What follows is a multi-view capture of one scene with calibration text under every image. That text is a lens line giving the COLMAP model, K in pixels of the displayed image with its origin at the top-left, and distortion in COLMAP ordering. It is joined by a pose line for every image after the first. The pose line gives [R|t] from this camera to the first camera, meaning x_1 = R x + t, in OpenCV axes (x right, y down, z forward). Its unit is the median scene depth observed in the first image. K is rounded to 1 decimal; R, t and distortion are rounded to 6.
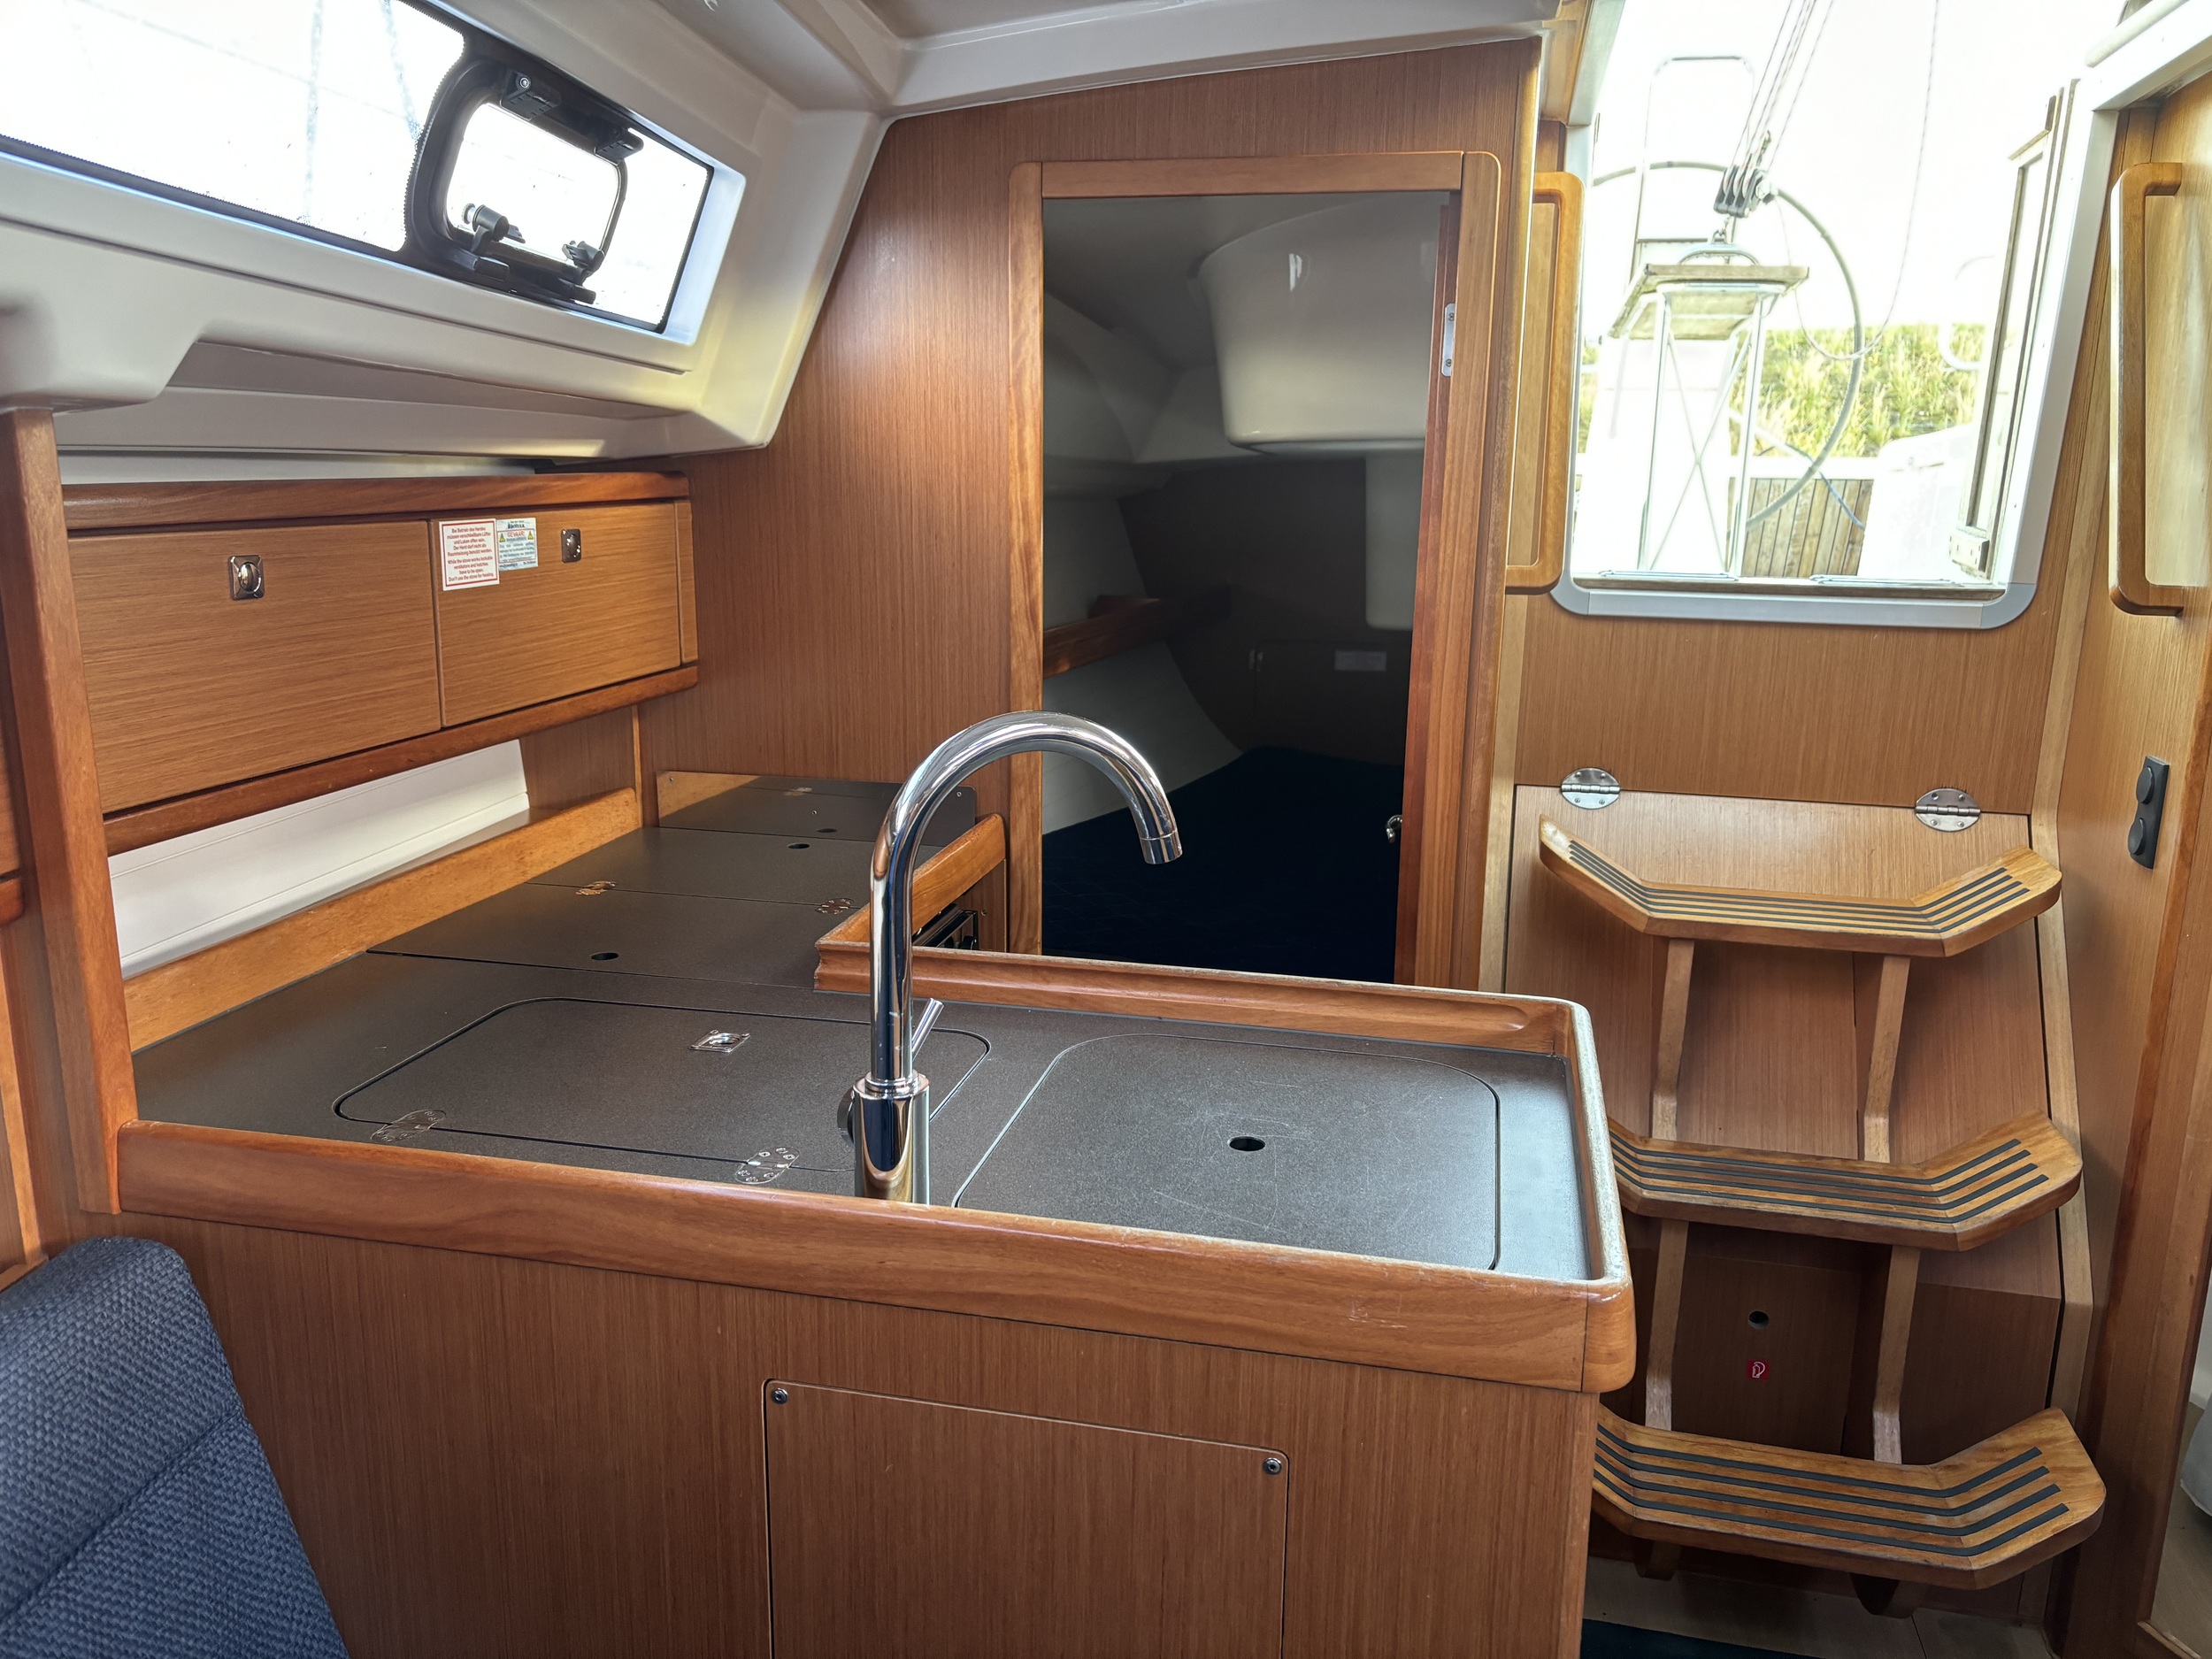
lens RADIAL K [[1675.6, 0, 1114.1], [0, 1675.6, 845.8], [0, 0, 1]] dist [0.047957, -0.025509]
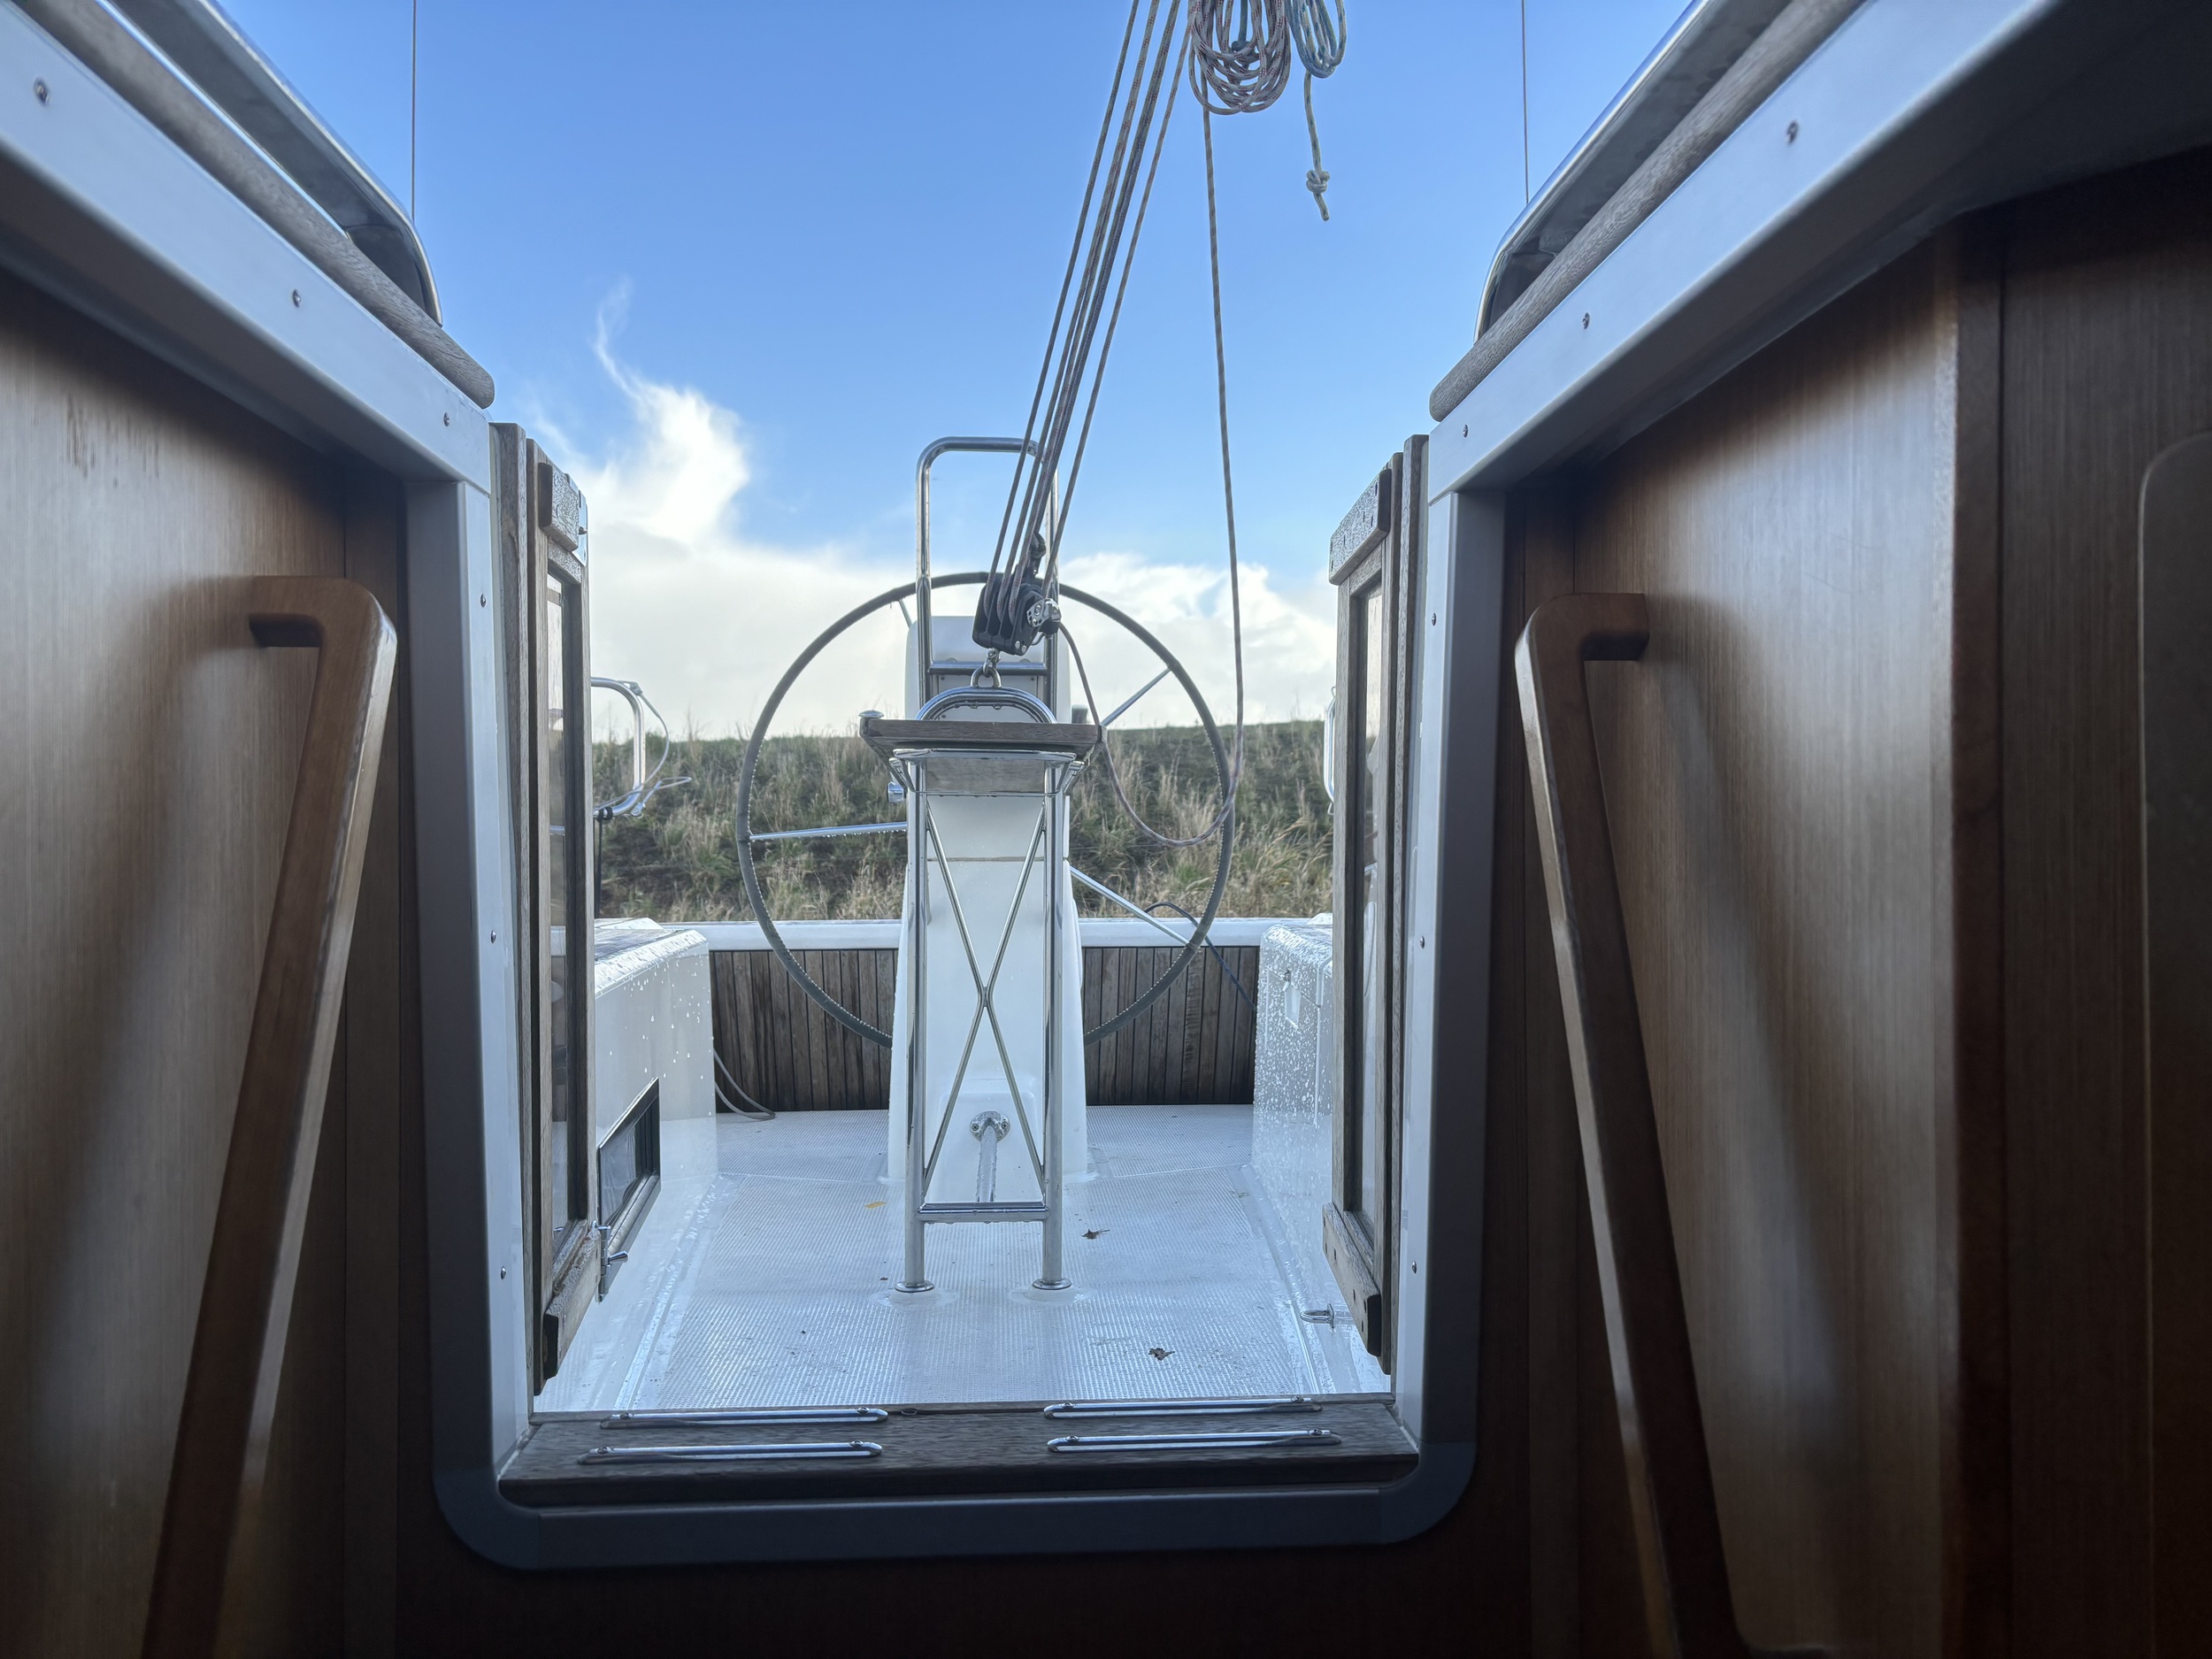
lens RADIAL K [[1675.6, 0, 1099.0], [0, 1675.6, 822.9], [0, 0, 1]] dist [0.047957, -0.025509]
pose [[0.958808, -0.020245, 0.283331, 0.210747], [0.086351, 0.971025, -0.222830, -0.150162], [-0.270611, 0.238117, 0.932775, 0.375905]]
